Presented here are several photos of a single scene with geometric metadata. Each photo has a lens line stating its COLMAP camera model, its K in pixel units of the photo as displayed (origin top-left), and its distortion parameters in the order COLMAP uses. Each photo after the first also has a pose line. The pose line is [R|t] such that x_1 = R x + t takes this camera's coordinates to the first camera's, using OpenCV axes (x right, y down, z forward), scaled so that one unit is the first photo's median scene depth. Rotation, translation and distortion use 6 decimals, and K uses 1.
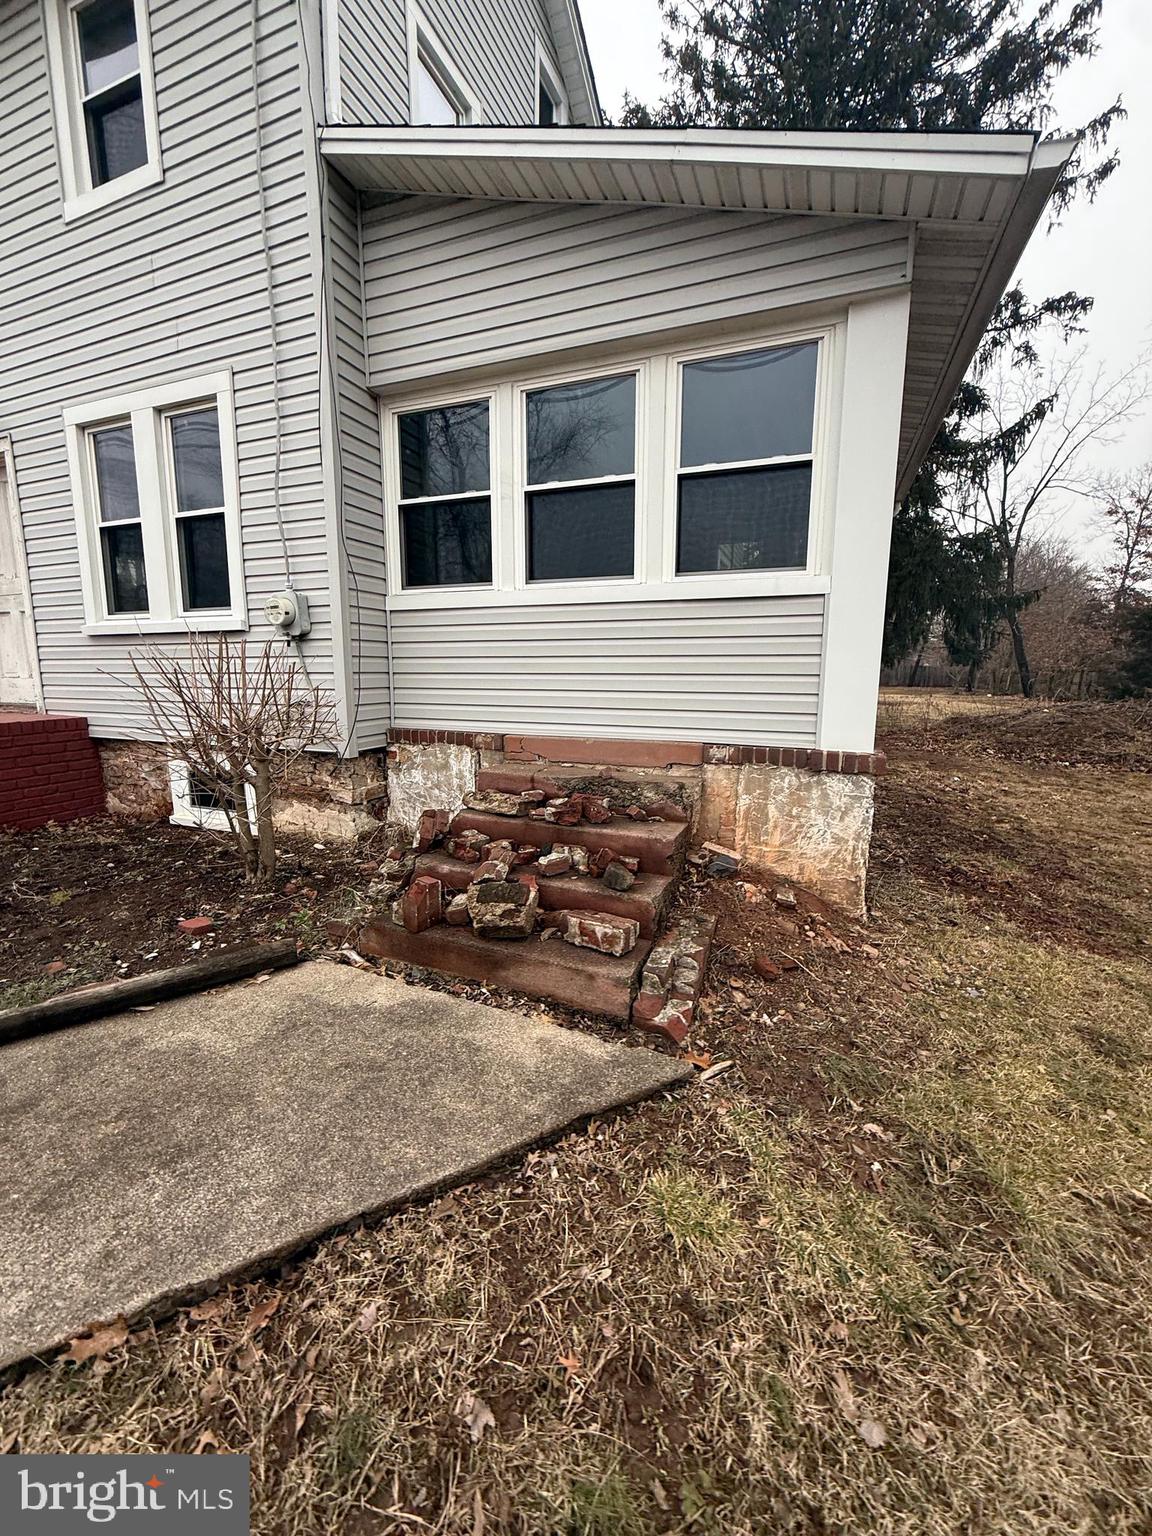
lens RADIAL K [[639.0, 0, 576.0], [0, 639.0, 768.0], [0, 0, 1]] dist [0.000371, 0.000005]
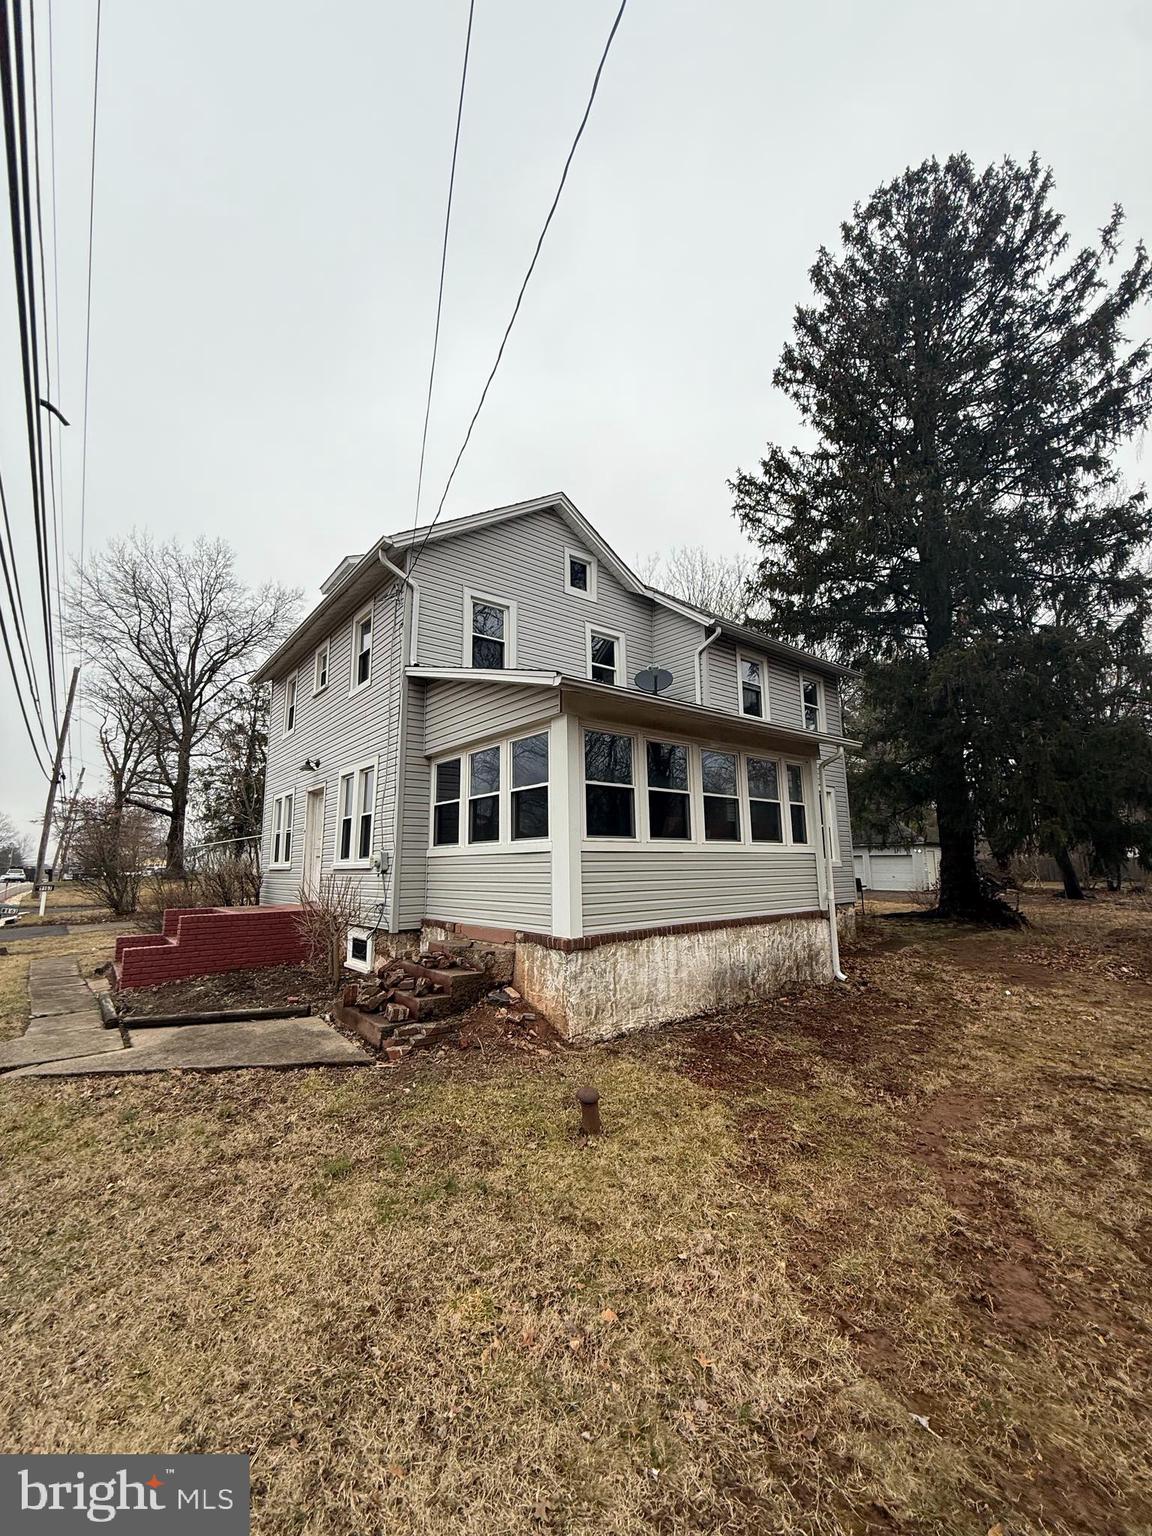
lens RADIAL K [[639.0, 0, 576.0], [0, 639.0, 768.0], [0, 0, 1]] dist [0.000371, 0.000005]
pose [[0.868624, -0.078221, -0.489258, 1.234803], [-0.087445, 0.947757, -0.306773, 0.064329], [0.487694, 0.309253, 0.816405, -0.529049]]
